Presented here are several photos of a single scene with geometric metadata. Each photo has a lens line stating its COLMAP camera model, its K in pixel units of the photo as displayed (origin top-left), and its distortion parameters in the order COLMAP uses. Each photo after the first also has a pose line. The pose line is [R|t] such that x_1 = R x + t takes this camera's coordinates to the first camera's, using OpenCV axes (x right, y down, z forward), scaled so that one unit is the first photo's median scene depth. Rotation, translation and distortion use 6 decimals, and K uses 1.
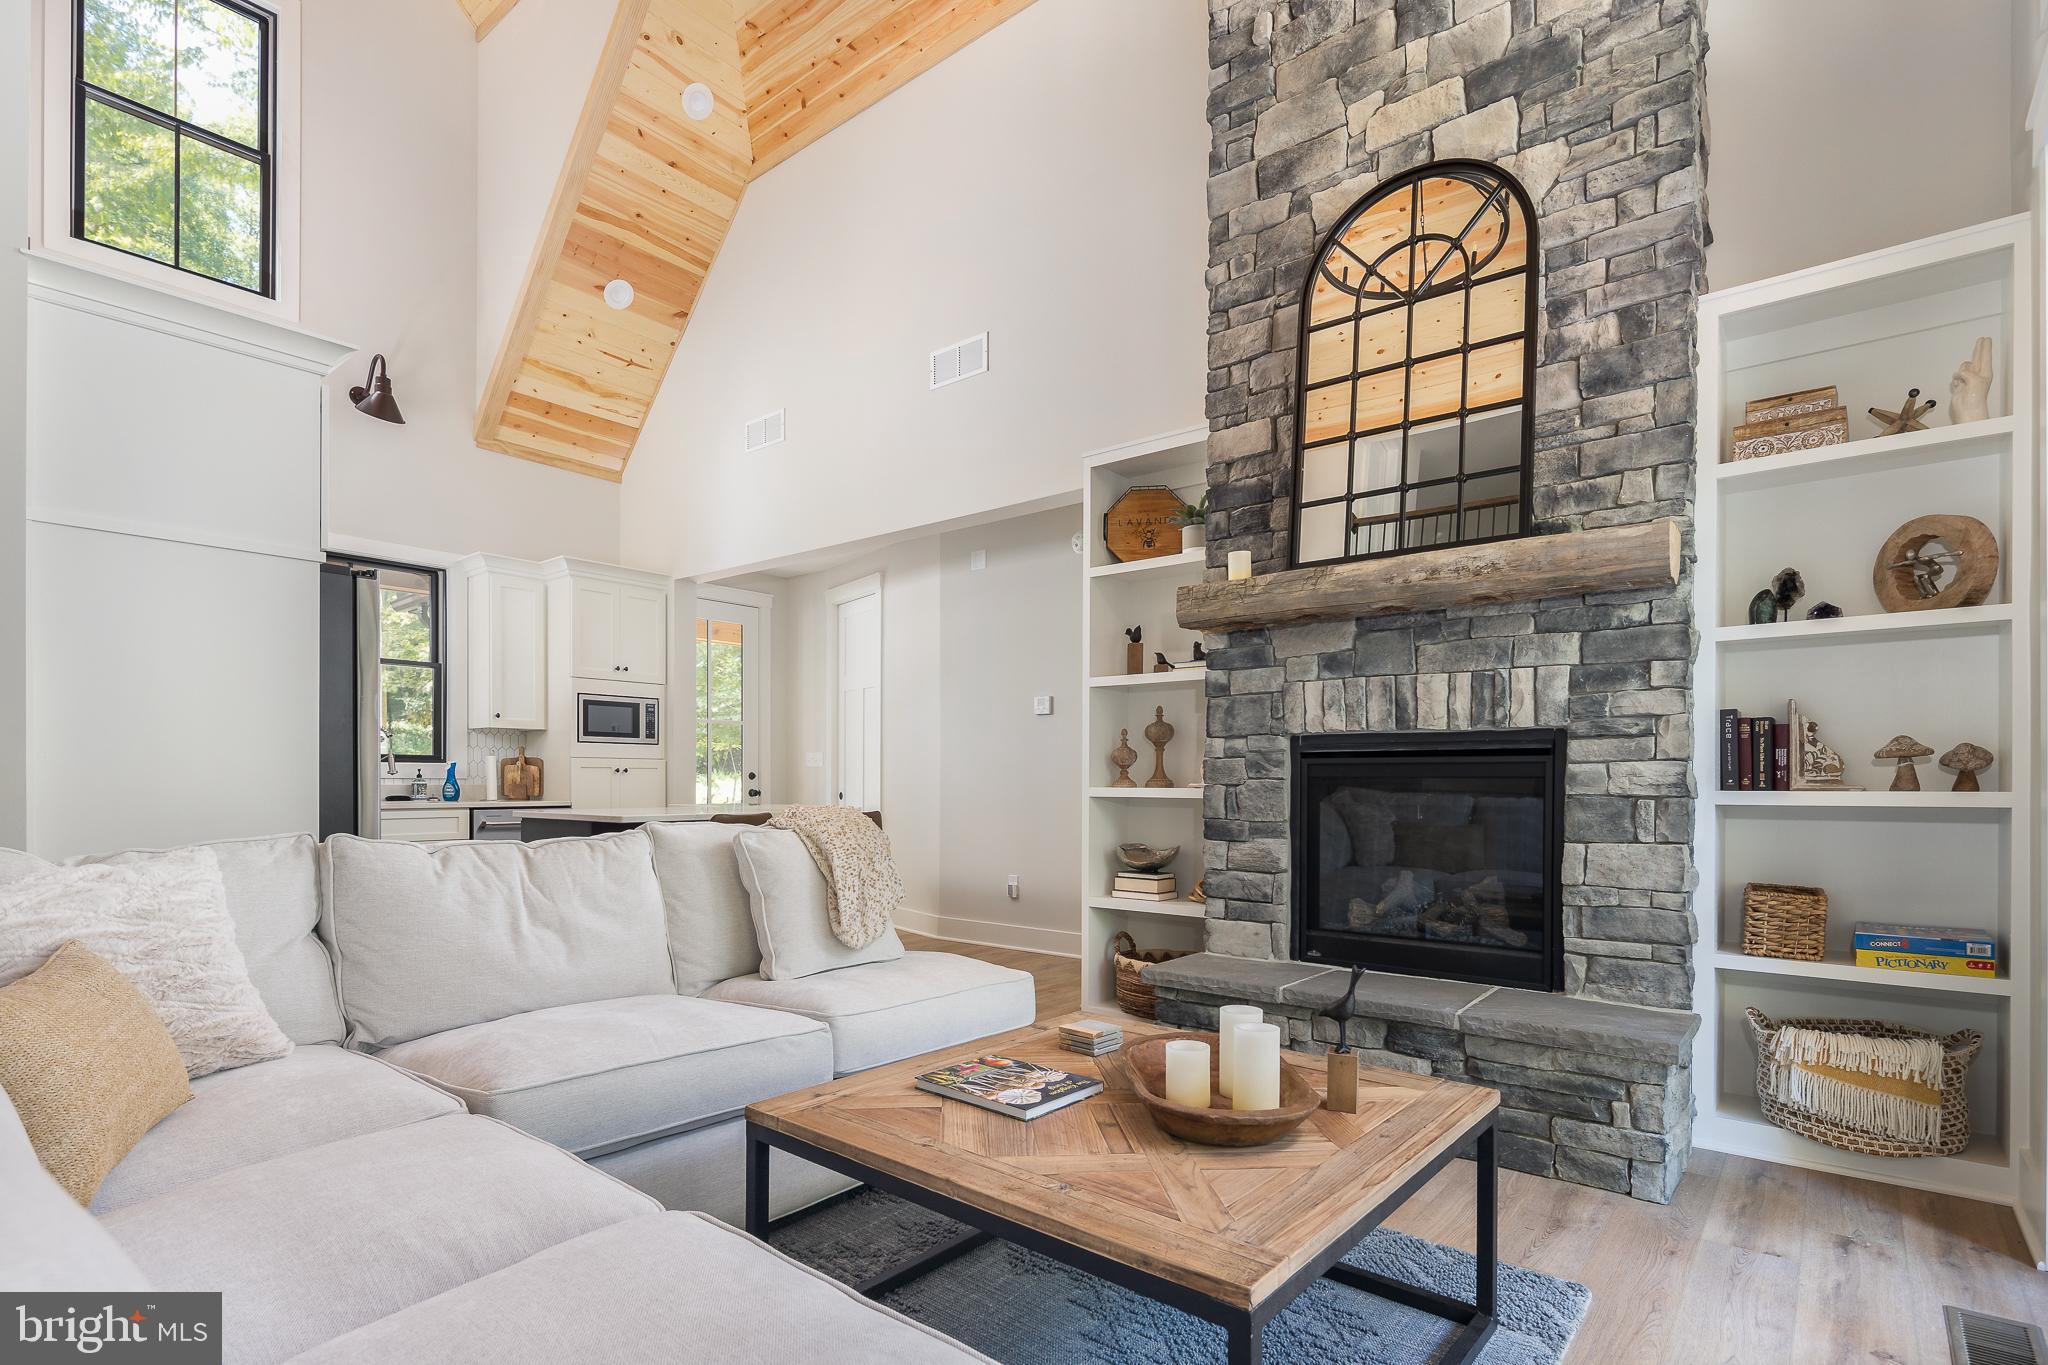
lens RADIAL K [[1008.9, 0, 993.1], [0, 1008.9, 791.2], [0, 0, 1]] dist [0.001028, -0.000668]
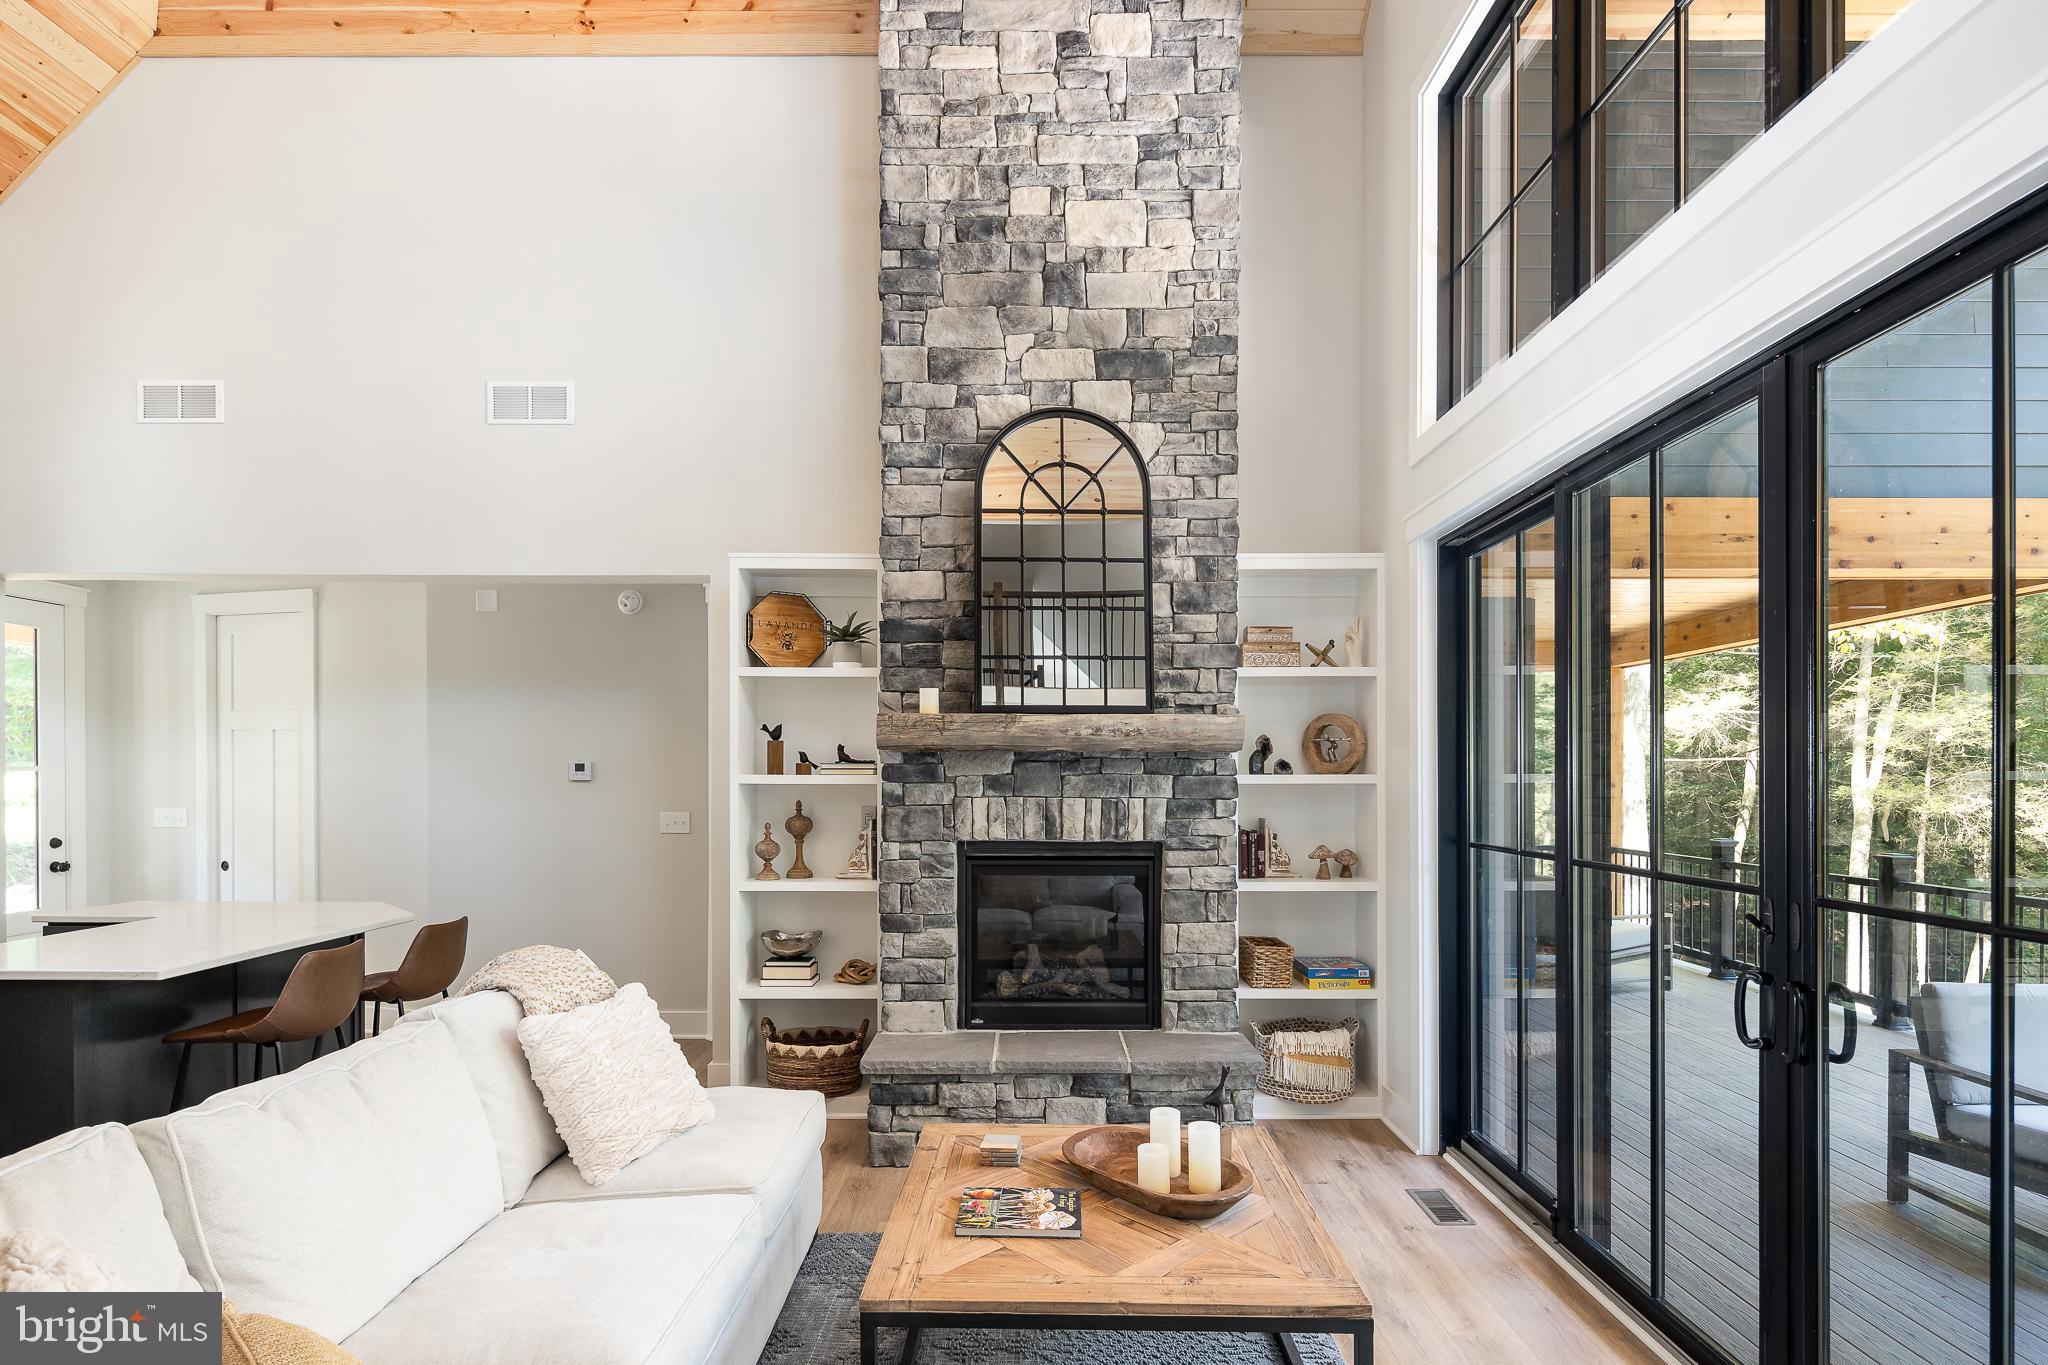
lens RADIAL K [[1029.7, 0, 1024.3], [0, 1029.7, 782.7], [0, 0, 1]] dist [0.003515, -0.001840]
pose [[0.763885, -0.008184, 0.645301, -0.490338], [0.006826, 0.999966, 0.004602, -0.147682], [-0.645316, 0.000890, 0.763915, 0.023728]]
